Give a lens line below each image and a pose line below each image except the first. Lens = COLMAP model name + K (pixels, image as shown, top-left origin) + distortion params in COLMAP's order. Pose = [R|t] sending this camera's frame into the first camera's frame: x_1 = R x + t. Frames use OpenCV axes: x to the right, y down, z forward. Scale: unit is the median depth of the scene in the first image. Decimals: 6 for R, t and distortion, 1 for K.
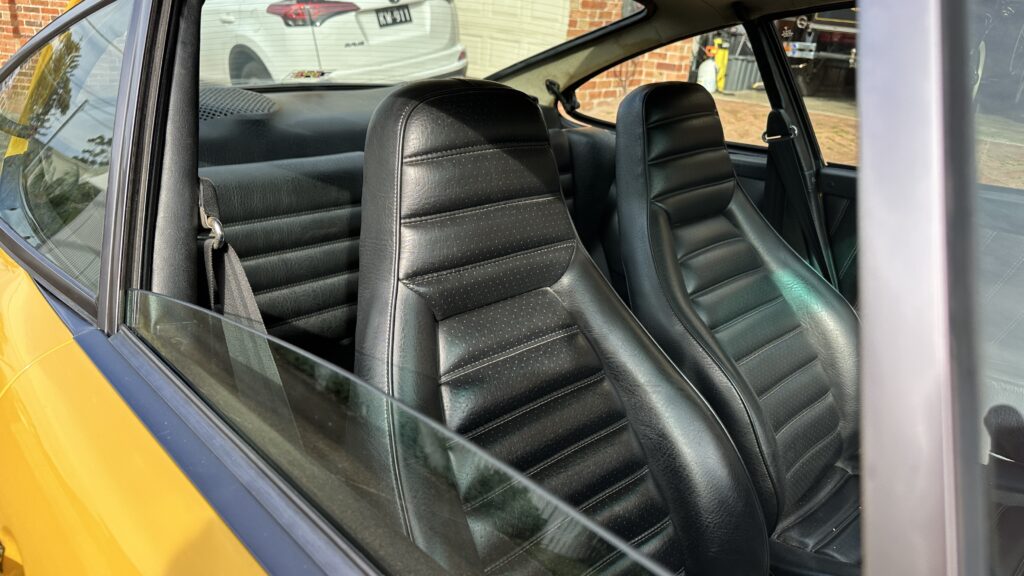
lens RADIAL K [[724.9, 0, 512.0], [0, 724.9, 288.0], [0, 0, 1]] dist [0.073876, -0.114114]
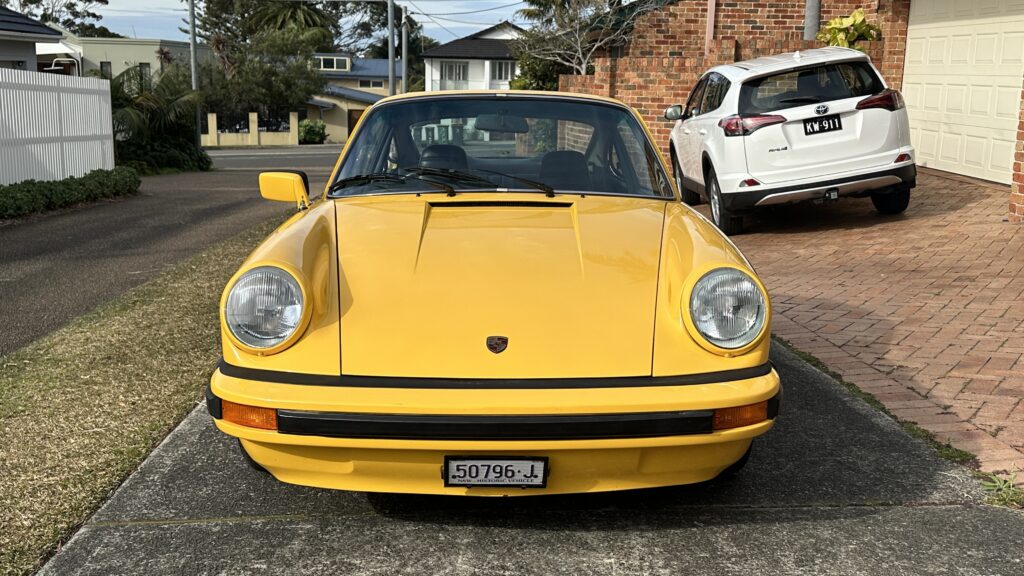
lens RADIAL K [[1068.1, 0, 512.0], [0, 1068.1, 288.0], [0, 0, 1]] dist [0.113191, -0.003137]
pose [[0.714132, 0.079228, -0.695513, 2.302928], [-0.221300, 0.968169, -0.116937, 0.581204], [0.664110, 0.237425, 0.708934, -1.478889]]
